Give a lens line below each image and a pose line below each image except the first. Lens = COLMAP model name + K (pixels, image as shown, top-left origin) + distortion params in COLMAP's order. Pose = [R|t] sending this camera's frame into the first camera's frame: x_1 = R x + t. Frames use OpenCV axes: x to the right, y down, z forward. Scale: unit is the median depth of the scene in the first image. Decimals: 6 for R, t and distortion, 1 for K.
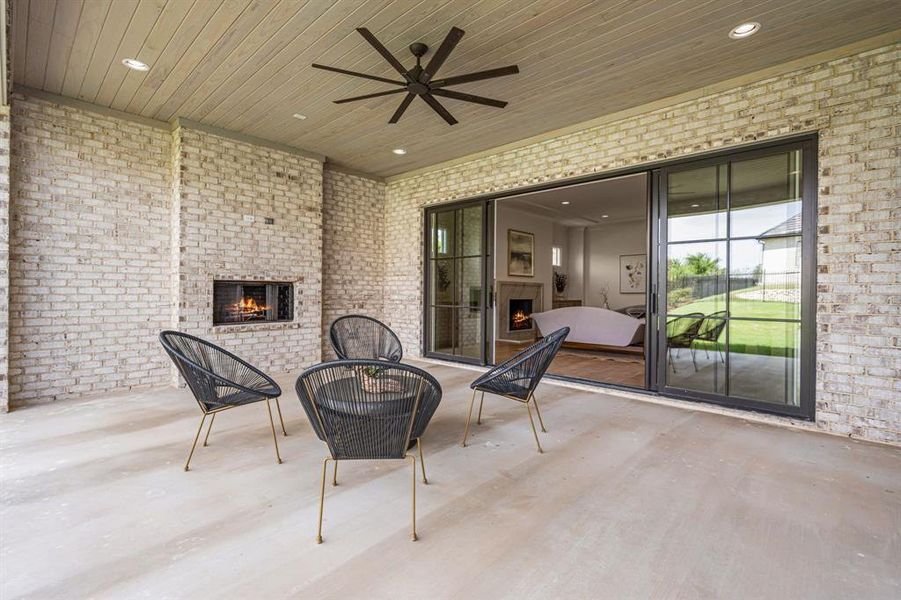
lens RADIAL K [[413.8, 0, 448.5], [0, 413.8, 285.1], [0, 0, 1]] dist [0.001134, 0.000718]
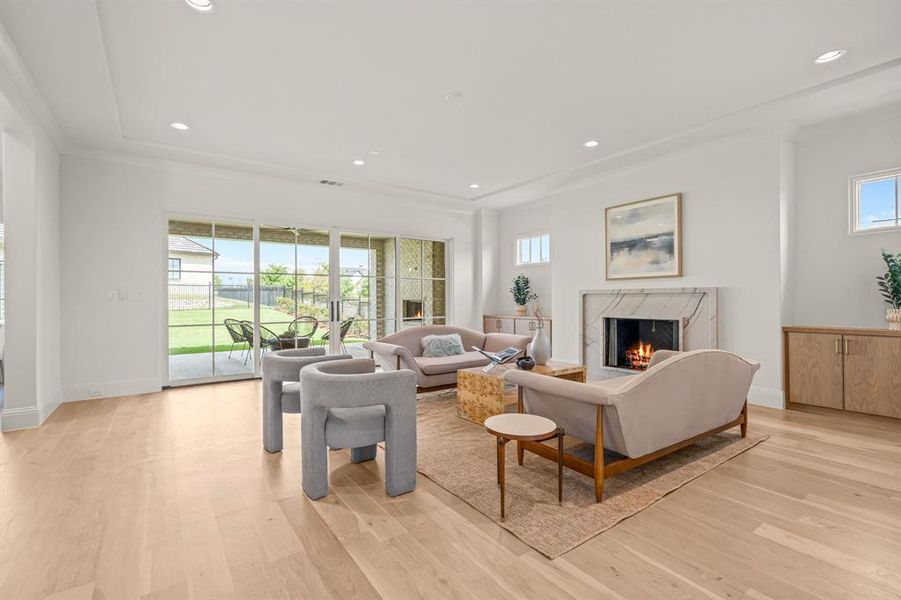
lens RADIAL K [[405.7, 0, 450.5], [0, 405.7, 300.0], [0, 0, 1]] dist [-0.000265, 0.000170]
pose [[-0.186493, -0.012031, -0.982383, 1.321415], [0.015321, 0.999768, -0.015153, 0.021556], [0.982337, -0.017877, -0.186266, 1.433578]]
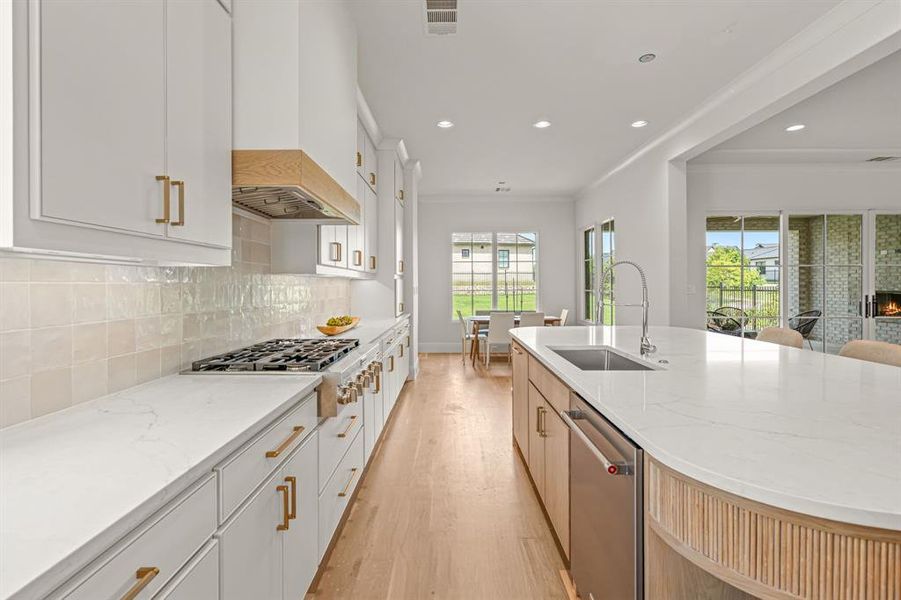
lens RADIAL K [[413.8, 0, 448.5], [0, 413.8, 285.1], [0, 0, 1]] dist [0.001134, 0.000718]
pose [[-0.726017, -0.013696, -0.687540, 1.703522], [-0.001266, 0.999827, -0.018580, -0.001303], [0.687675, -0.012619, -0.725909, 0.921890]]
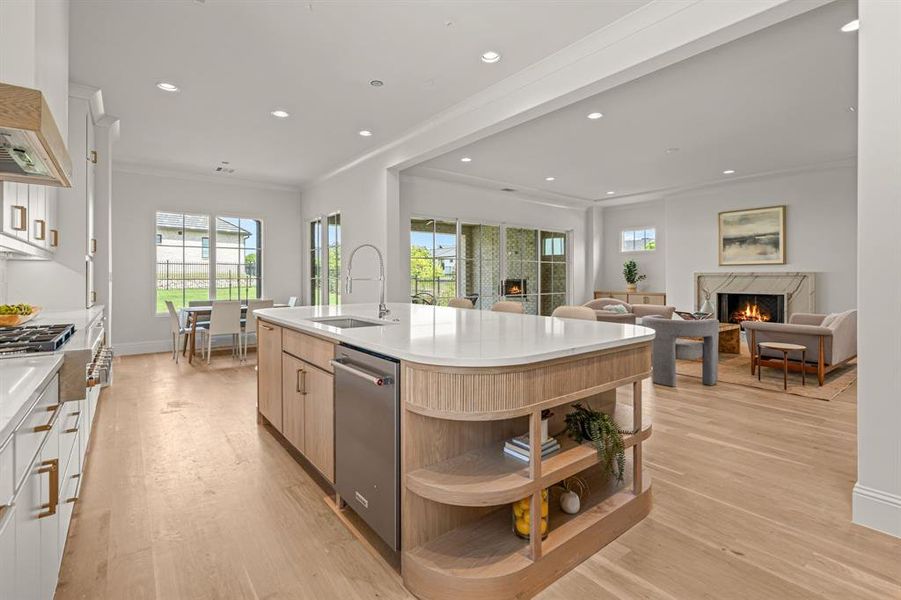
lens RADIAL K [[414.2, 0, 450.0], [0, 414.2, 279.2], [0, 0, 1]] dist [-0.001737, -0.000016]
pose [[-0.145044, -0.011754, -0.989355, 1.779804], [0.012331, 0.999830, -0.013686, 0.016326], [0.989348, -0.014184, -0.144875, 0.920252]]
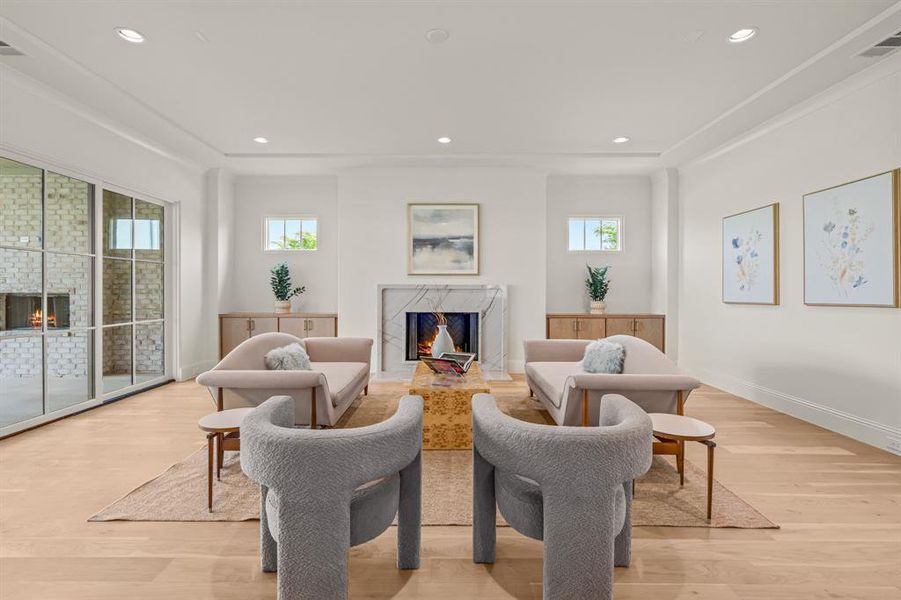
lens RADIAL K [[411.2, 0, 442.3], [0, 411.2, 290.0], [0, 0, 1]] dist [-0.000118, 0.000397]
pose [[0.682531, -0.010935, -0.730774, 1.061695], [0.017150, 0.999852, 0.001057, -0.000100], [0.730655, -0.013254, 0.682618, 0.978293]]
